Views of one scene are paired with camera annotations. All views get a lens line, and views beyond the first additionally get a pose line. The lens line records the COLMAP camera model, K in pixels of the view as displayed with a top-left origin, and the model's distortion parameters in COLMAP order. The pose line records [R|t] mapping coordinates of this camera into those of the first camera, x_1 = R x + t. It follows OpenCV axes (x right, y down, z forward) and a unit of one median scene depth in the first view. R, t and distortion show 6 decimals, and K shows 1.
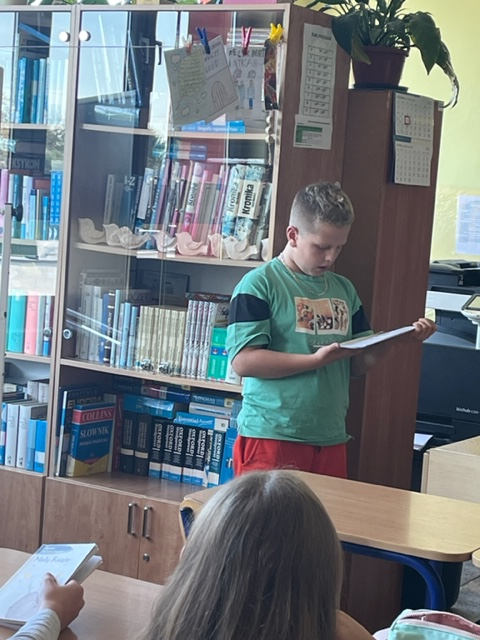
lens RADIAL K [[1445.0, 0, 241.5], [0, 1445.0, 318.2], [0, 0, 1]] dist [0.092582, 0.168436]
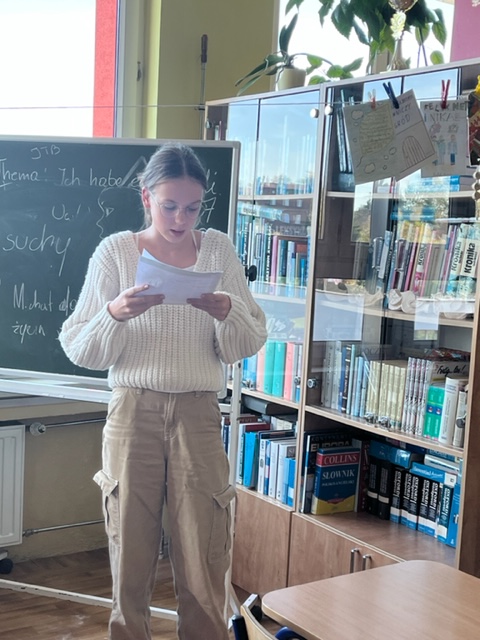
lens RADIAL K [[949.0, 0, 240.0], [0, 949.0, 320.0], [0, 0, 1]] dist [0.176639, -0.725512]
pose [[0.910116, 0.017106, -0.413999, 0.130703], [-0.028674, 0.999352, -0.021744, -0.020185], [0.413359, 0.031660, 0.910017, 0.326150]]
